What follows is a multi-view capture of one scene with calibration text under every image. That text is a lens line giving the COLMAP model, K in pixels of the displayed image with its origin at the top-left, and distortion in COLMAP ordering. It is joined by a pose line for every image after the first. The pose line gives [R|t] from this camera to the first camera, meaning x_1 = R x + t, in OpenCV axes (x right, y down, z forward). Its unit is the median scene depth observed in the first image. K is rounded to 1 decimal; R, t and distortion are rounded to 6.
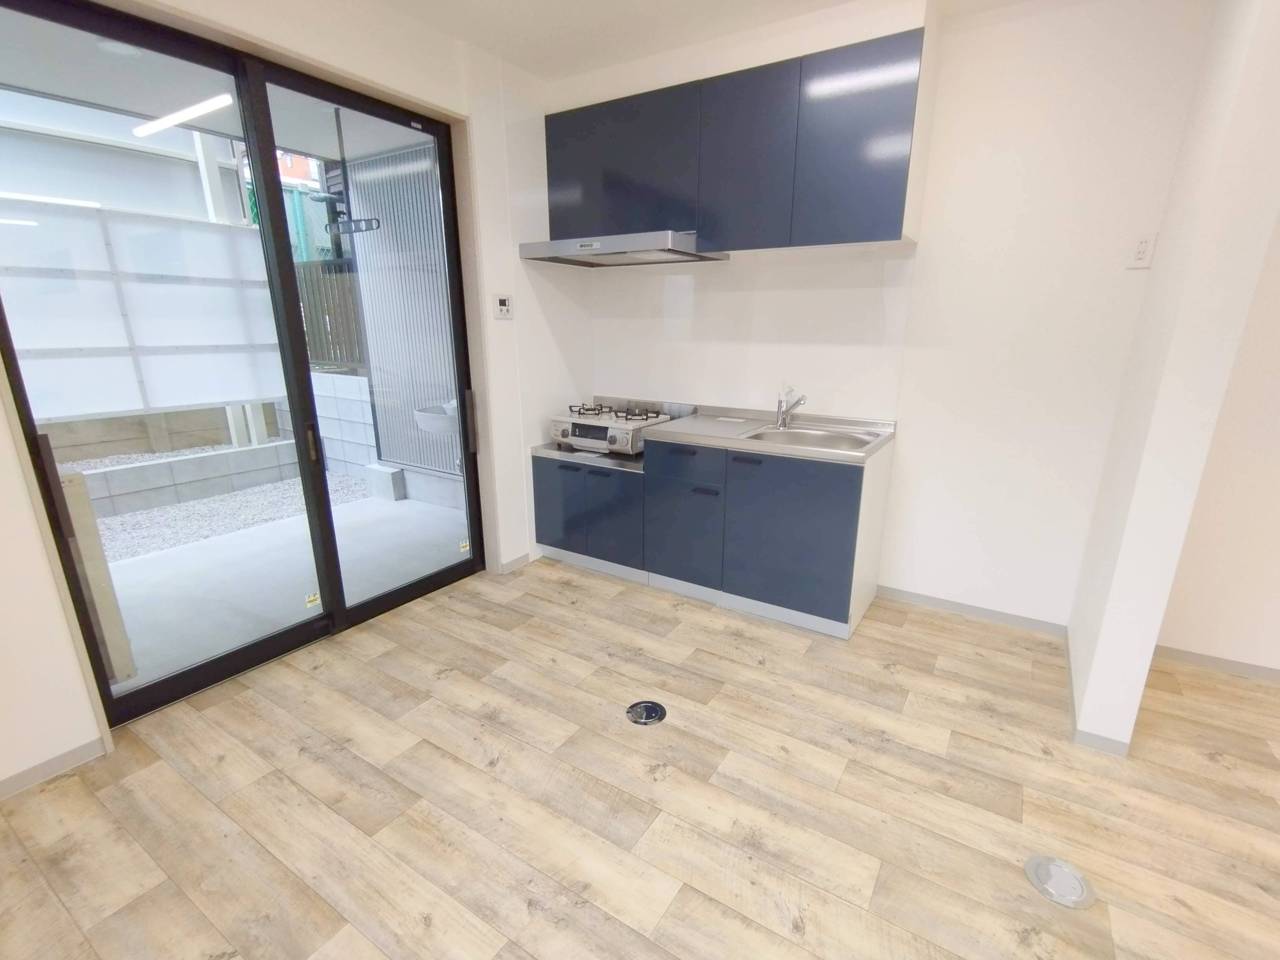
lens RADIAL K [[591.5, 0, 659.2], [0, 591.5, 496.9], [0, 0, 1]] dist [-0.001851, 0.006724]
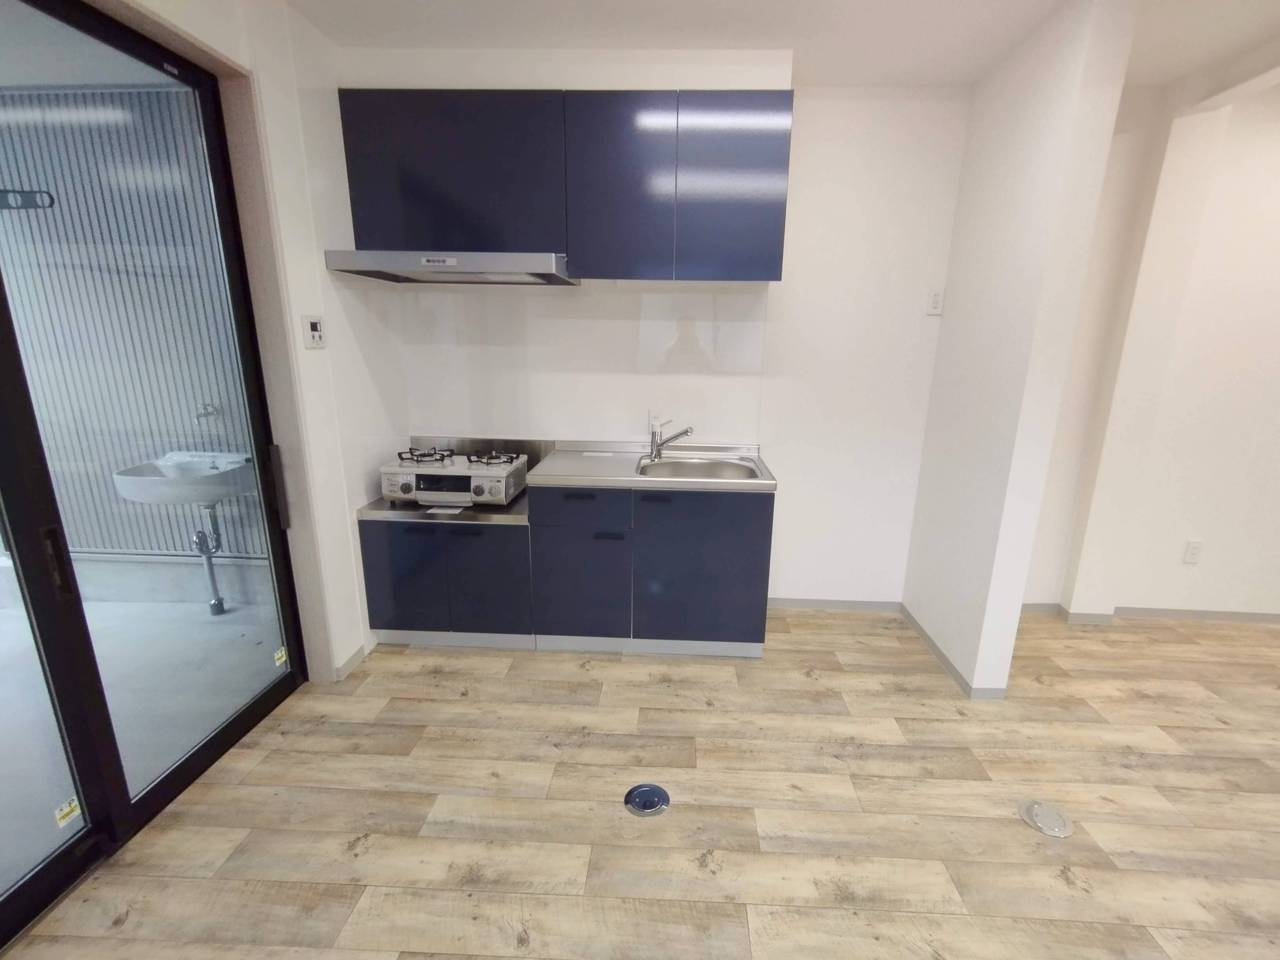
lens RADIAL K [[596.8, 0, 658.2], [0, 596.8, 498.5], [0, 0, 1]] dist [-0.002611, 0.005686]
pose [[0.869619, -0.119772, 0.478975, -0.310082], [0.127627, 0.991689, 0.016263, -0.077304], [-0.476942, 0.046987, 0.877678, 0.151415]]
